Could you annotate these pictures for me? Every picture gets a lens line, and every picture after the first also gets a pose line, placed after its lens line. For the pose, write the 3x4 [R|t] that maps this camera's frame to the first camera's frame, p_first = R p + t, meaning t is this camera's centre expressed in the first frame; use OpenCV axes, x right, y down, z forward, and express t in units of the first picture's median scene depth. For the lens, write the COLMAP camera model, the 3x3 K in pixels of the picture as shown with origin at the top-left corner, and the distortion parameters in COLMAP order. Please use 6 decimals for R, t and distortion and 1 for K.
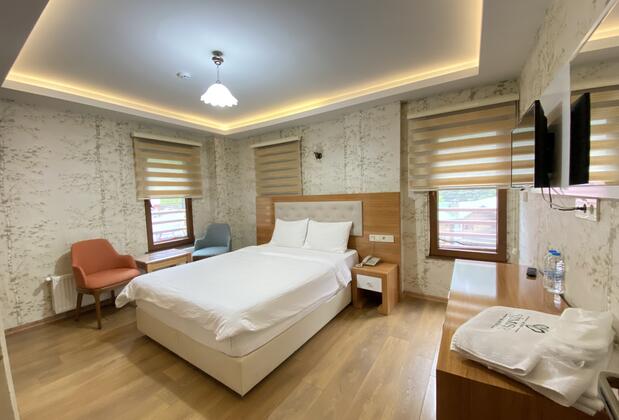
lens RADIAL K [[248.2, 0, 310.1], [0, 248.2, 214.0], [0, 0, 1]] dist [-0.000886, -0.000174]
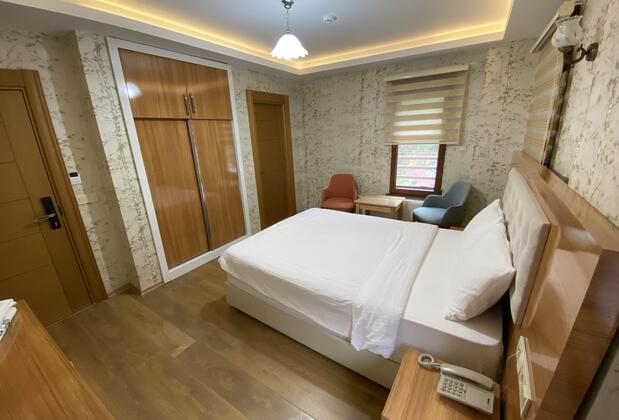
lens RADIAL K [[248.2, 0, 310.1], [0, 248.2, 214.0], [0, 0, 1]] dist [-0.000886, -0.000174]
pose [[0.010144, 0.349665, -0.936820, 0.450408], [-0.038140, 0.936322, 0.349066, -0.147841], [0.999221, 0.032190, 0.022834, 0.693488]]
